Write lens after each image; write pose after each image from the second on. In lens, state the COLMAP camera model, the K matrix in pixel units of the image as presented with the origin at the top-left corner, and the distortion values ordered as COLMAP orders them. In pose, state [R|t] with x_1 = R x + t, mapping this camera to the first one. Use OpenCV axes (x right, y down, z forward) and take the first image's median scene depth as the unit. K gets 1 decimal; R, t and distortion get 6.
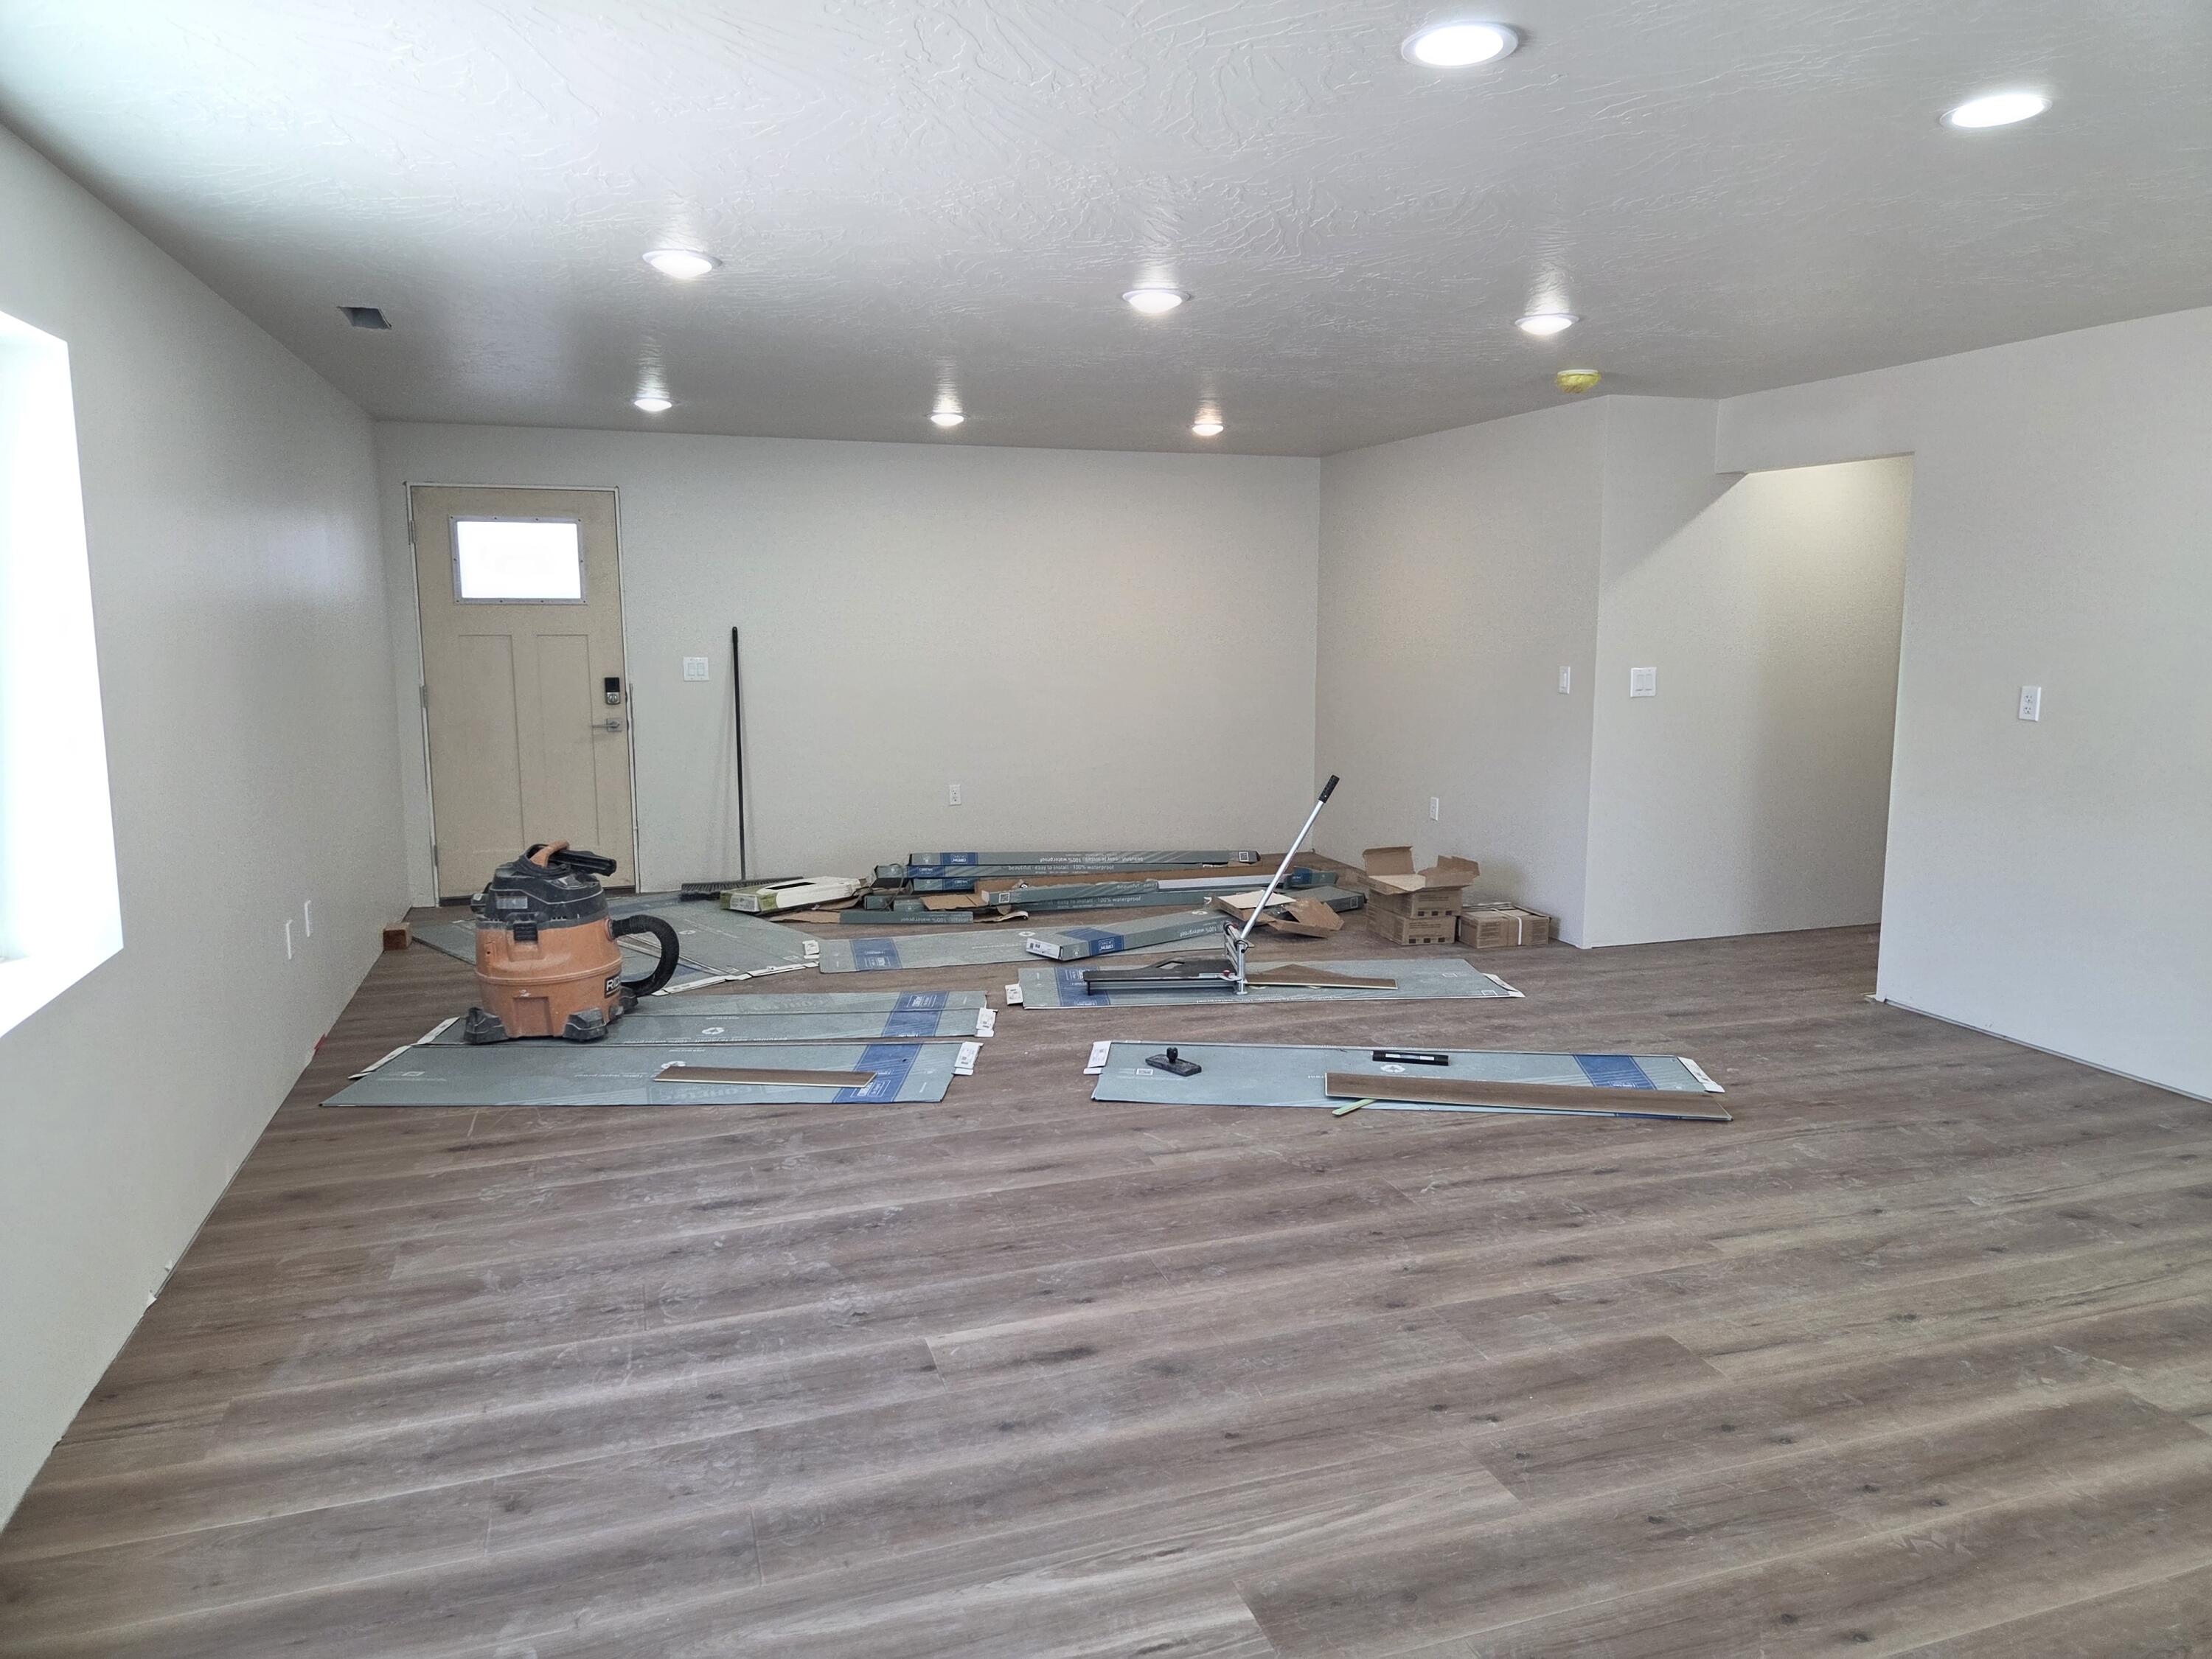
lens RADIAL K [[1454.2, 0, 1102.0], [0, 1454.2, 833.6], [0, 0, 1]] dist [0.056567, -0.045756]
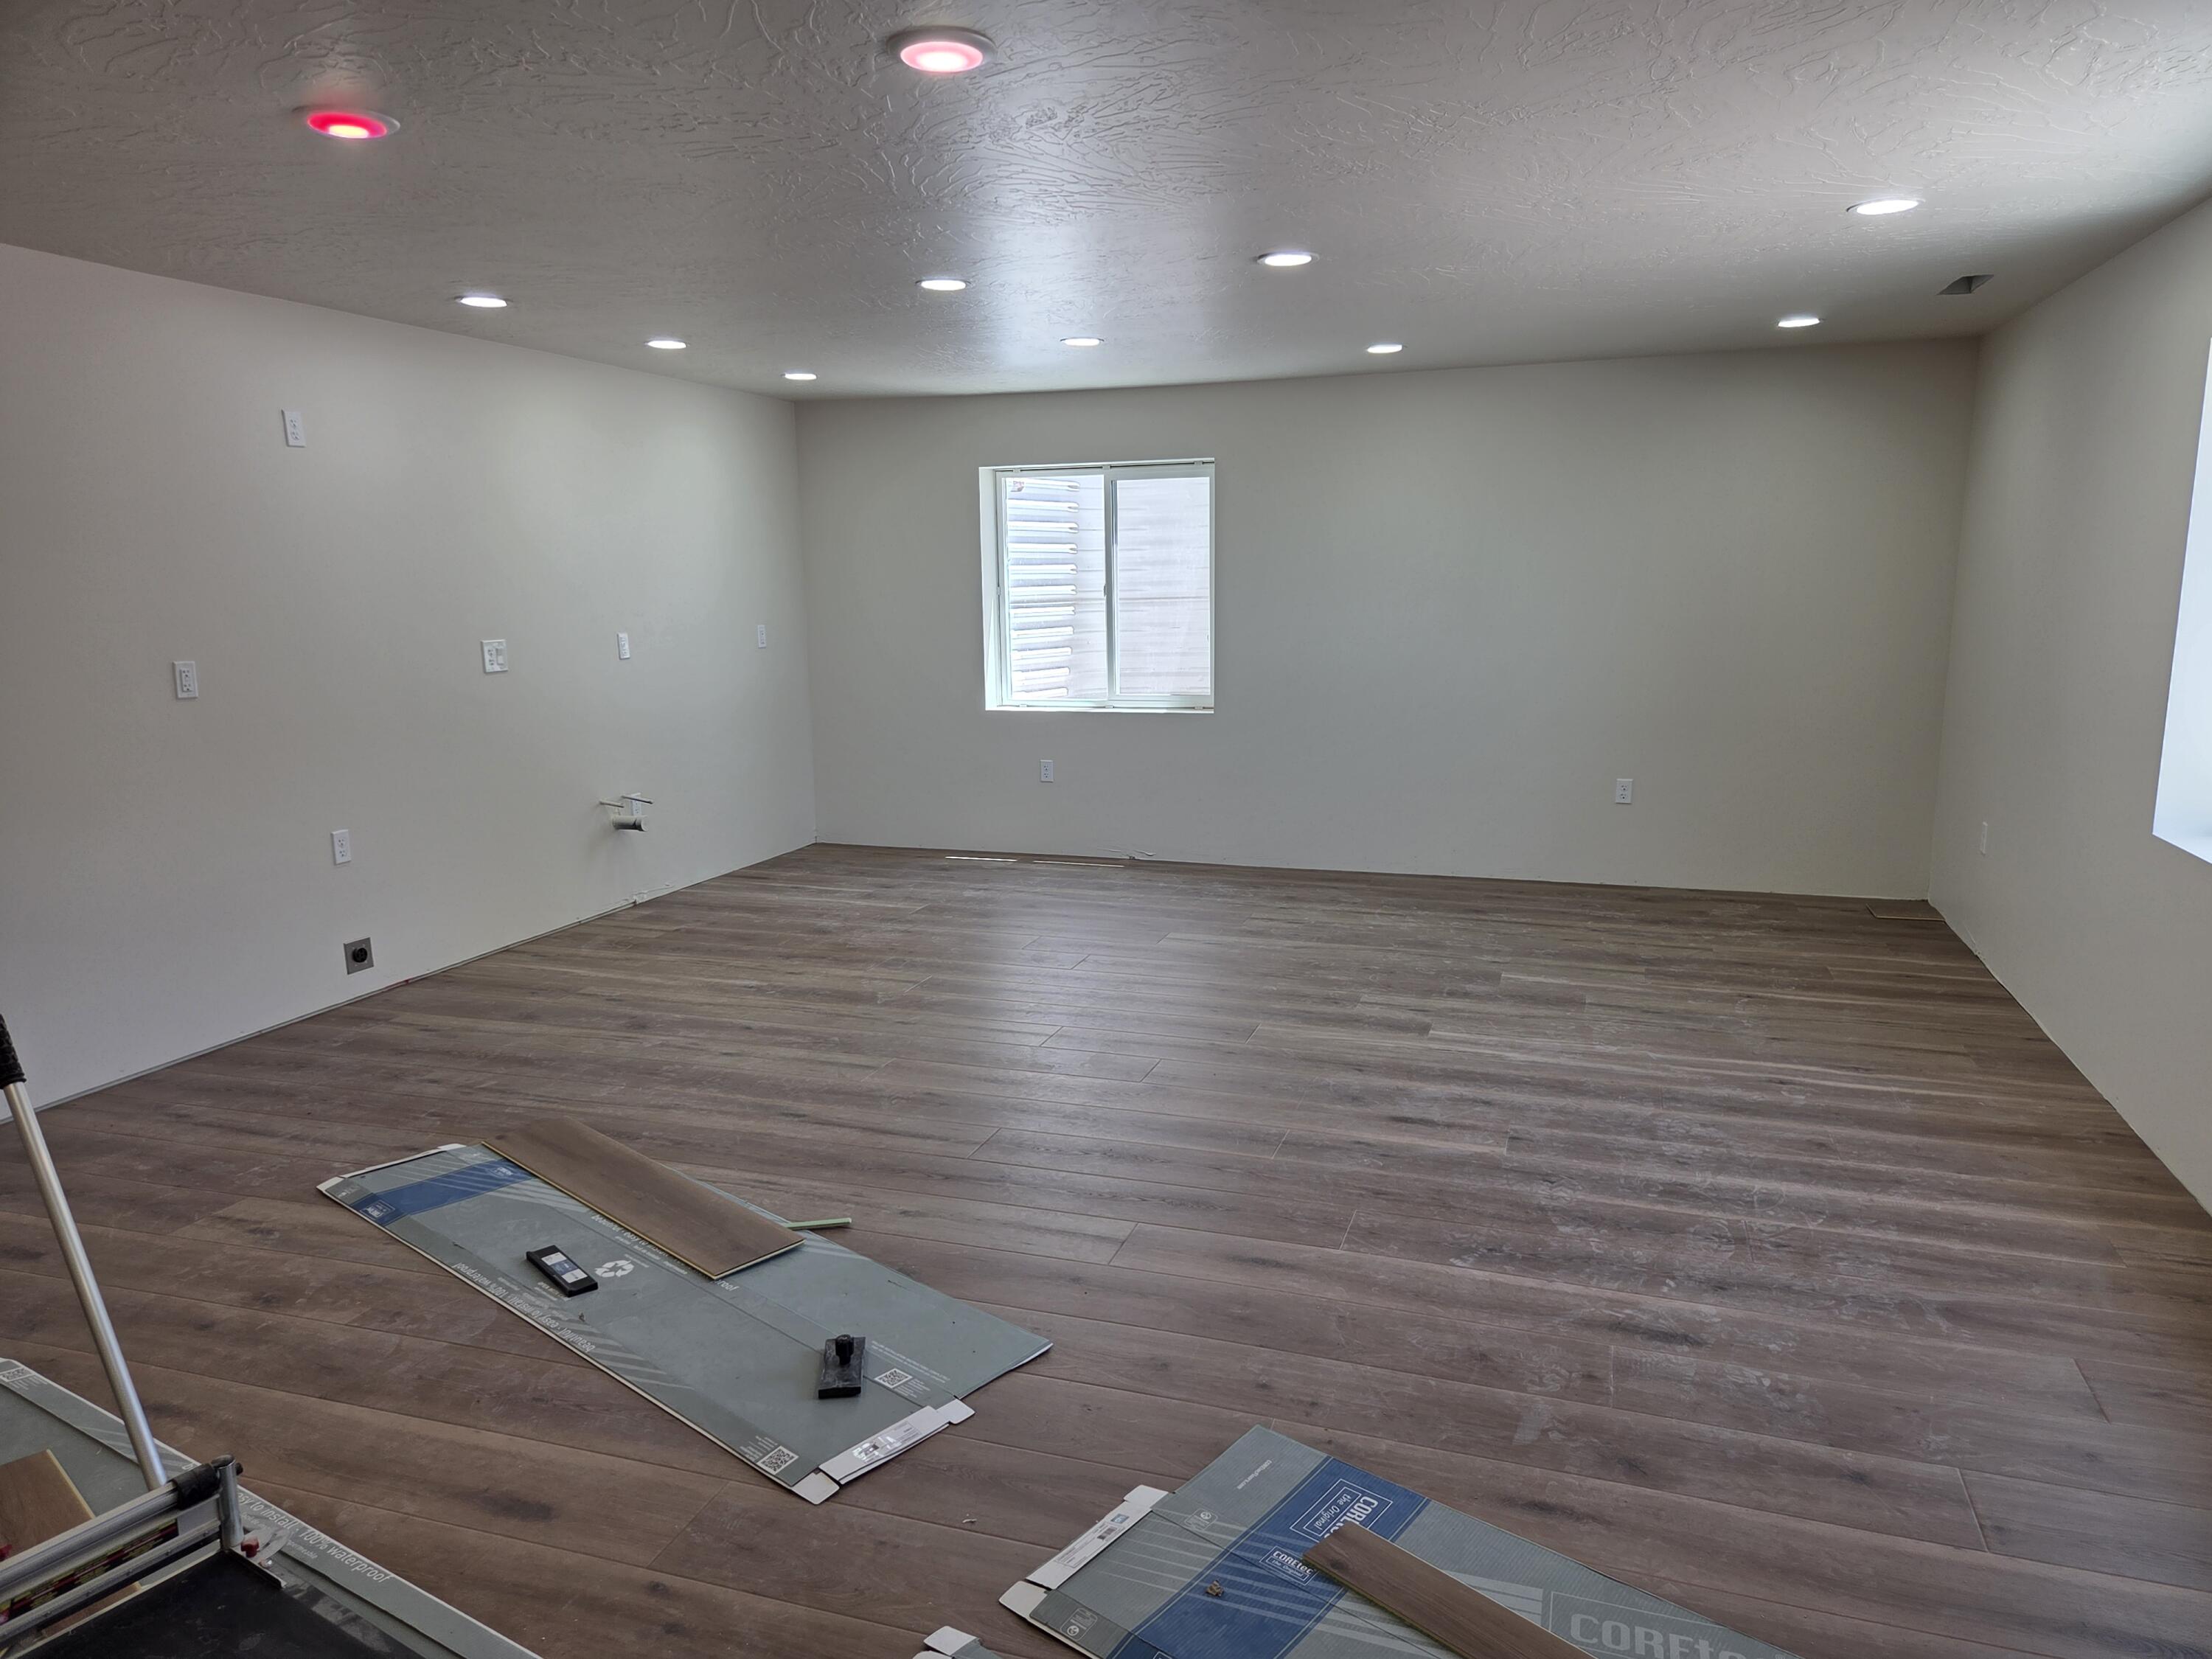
lens RADIAL K [[1454.2, 0, 1097.4], [0, 1454.2, 820.7], [0, 0, 1]] dist [0.056567, -0.045756]
pose [[-0.792676, -0.095414, 0.602130, -0.498305], [0.105090, 0.951506, 0.289123, -0.284058], [-0.600517, 0.292459, -0.744209, 1.796604]]
